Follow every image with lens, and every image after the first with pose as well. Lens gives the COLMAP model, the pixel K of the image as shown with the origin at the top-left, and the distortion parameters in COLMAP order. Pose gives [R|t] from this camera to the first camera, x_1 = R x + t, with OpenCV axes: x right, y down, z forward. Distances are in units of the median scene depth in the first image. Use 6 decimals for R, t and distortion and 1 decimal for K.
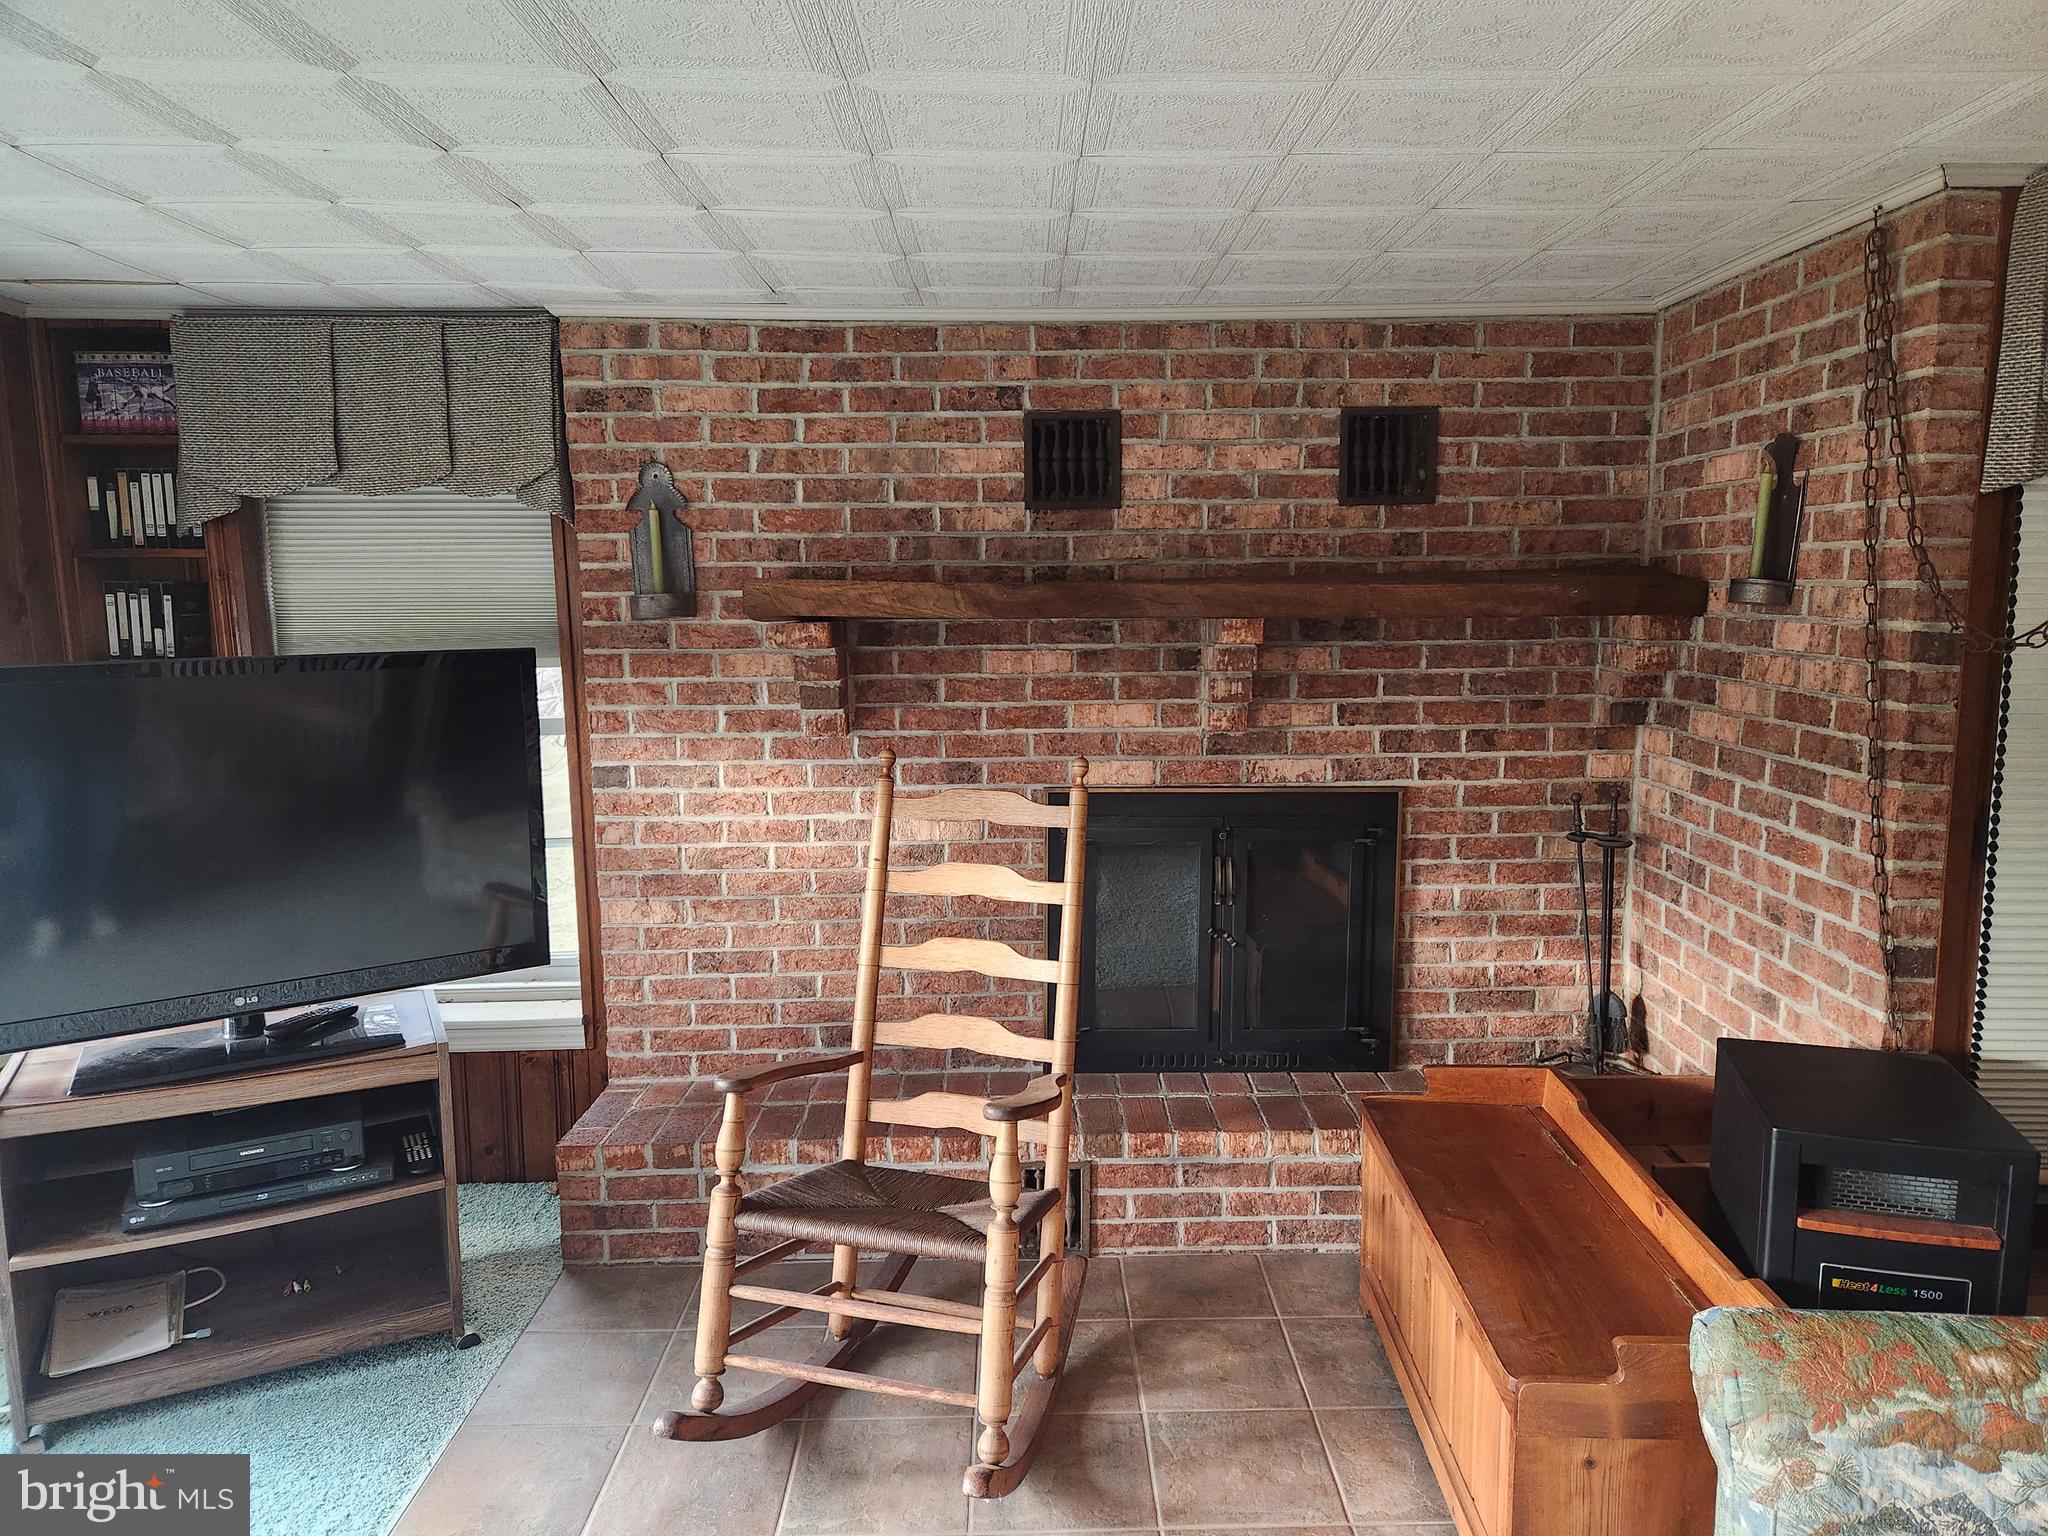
lens RADIAL K [[1371.5, 0, 1027.7], [0, 1371.5, 772.4], [0, 0, 1]] dist [0.060308, -0.049408]
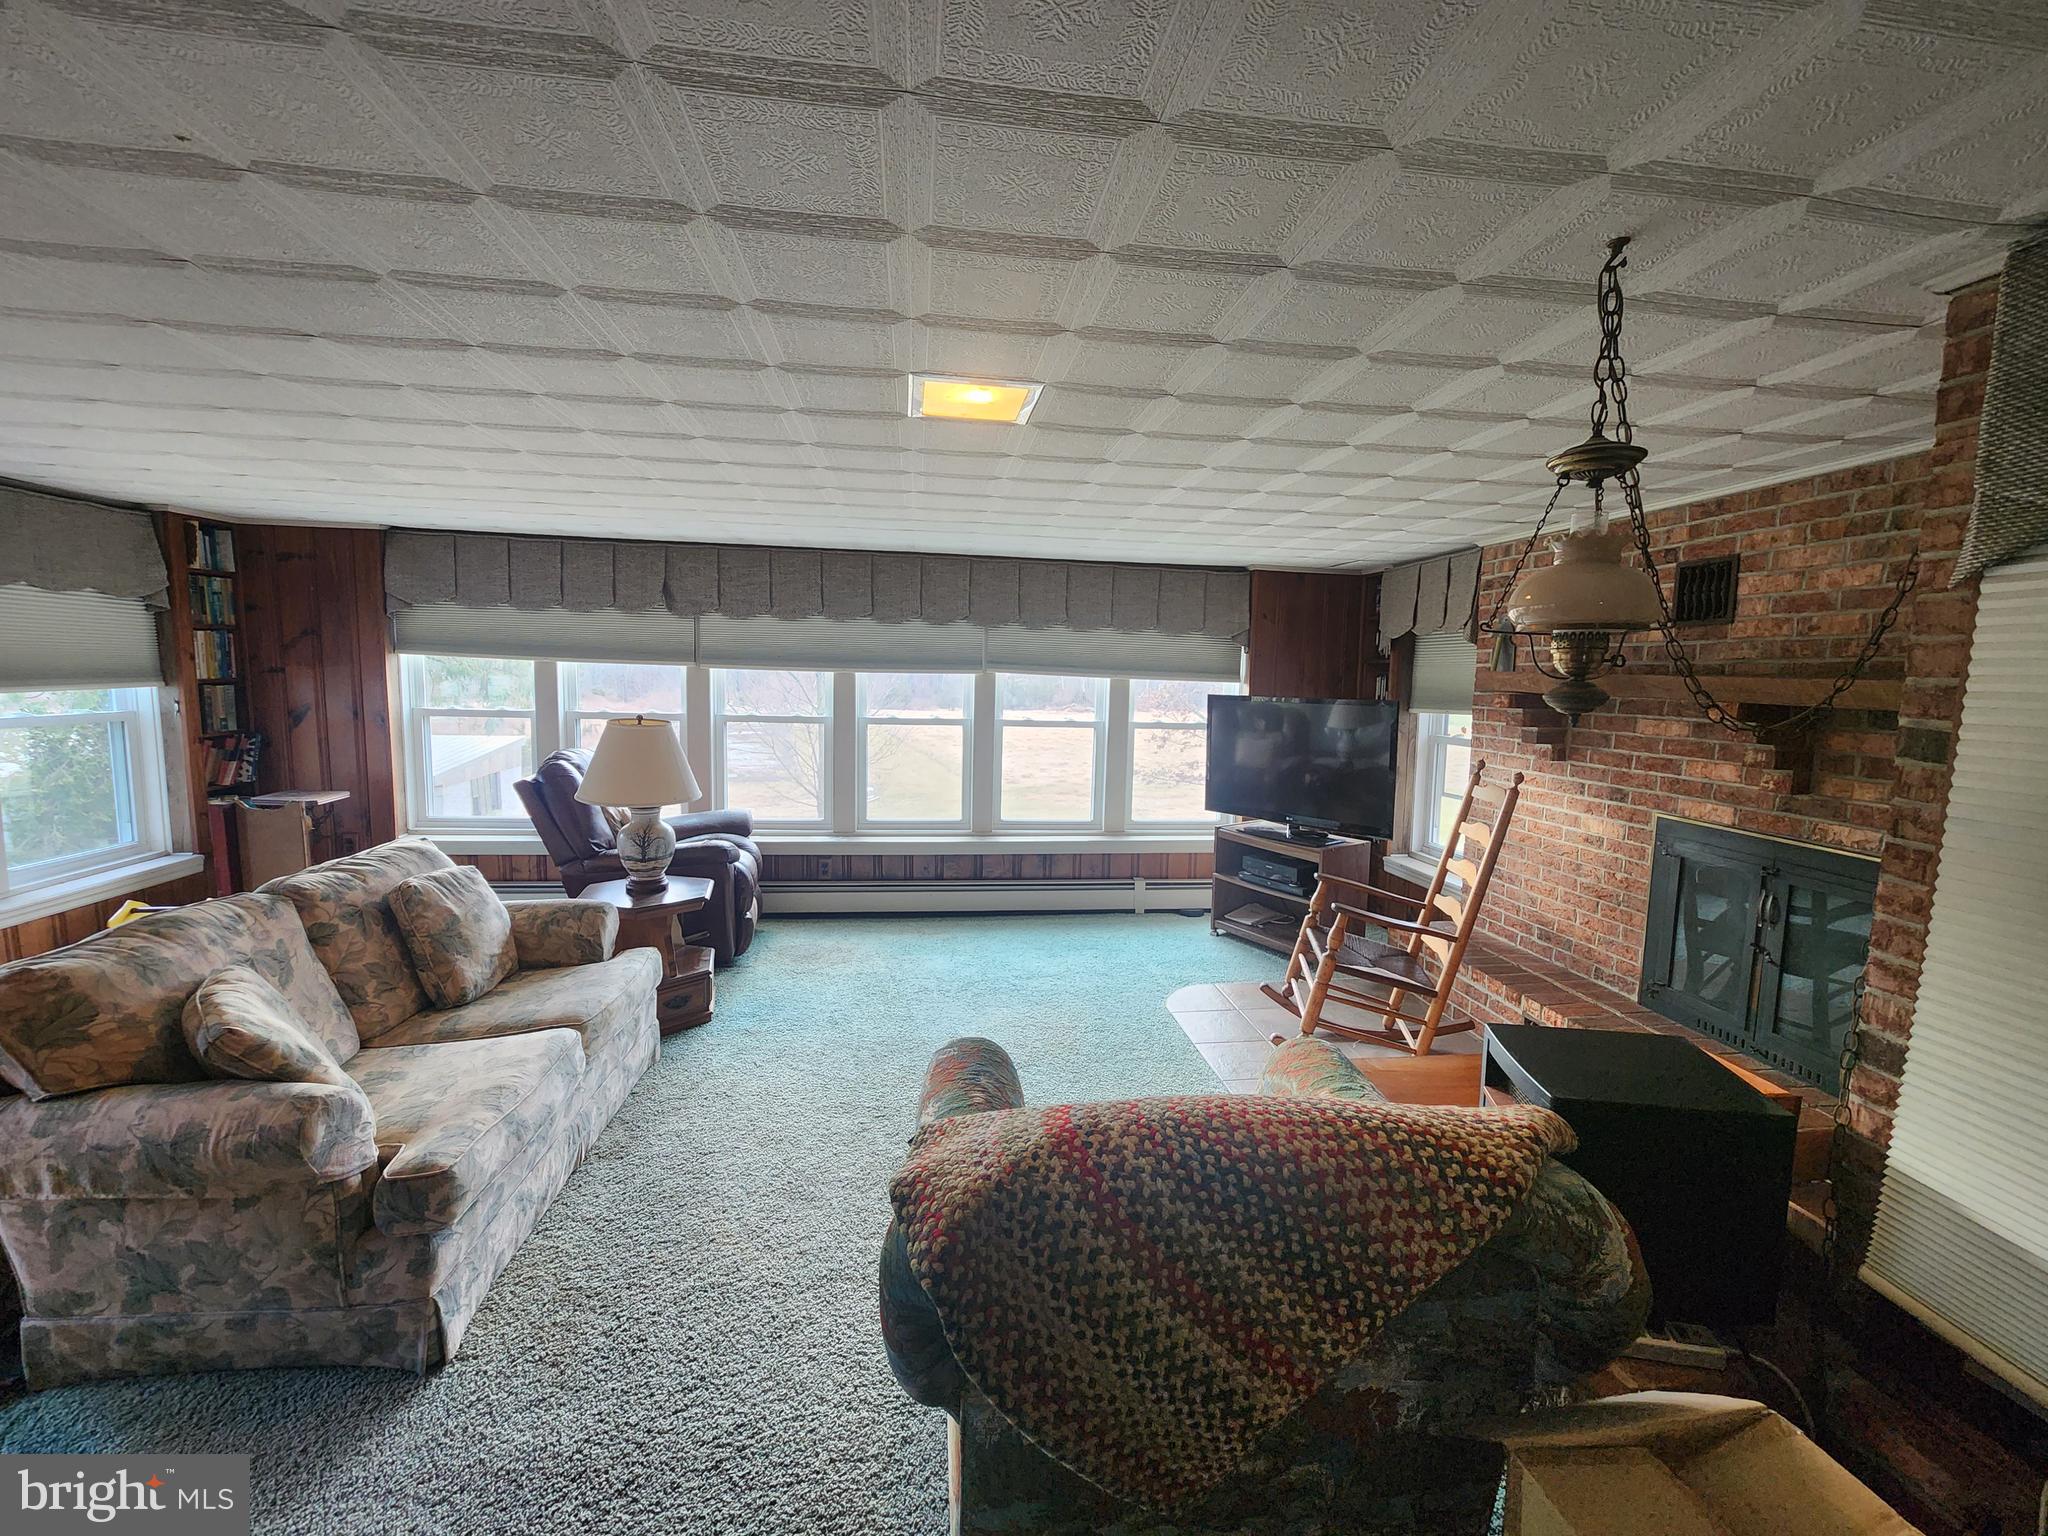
lens RADIAL K [[831.6, 0, 1024.5], [0, 831.6, 763.8], [0, 0, 1]] dist [-0.000015, 0.000500]
pose [[0.102126, 0.116993, -0.987868, 0.846660], [-0.154668, 0.982851, 0.100409, -0.026047], [0.982674, 0.142538, 0.118470, 0.216538]]
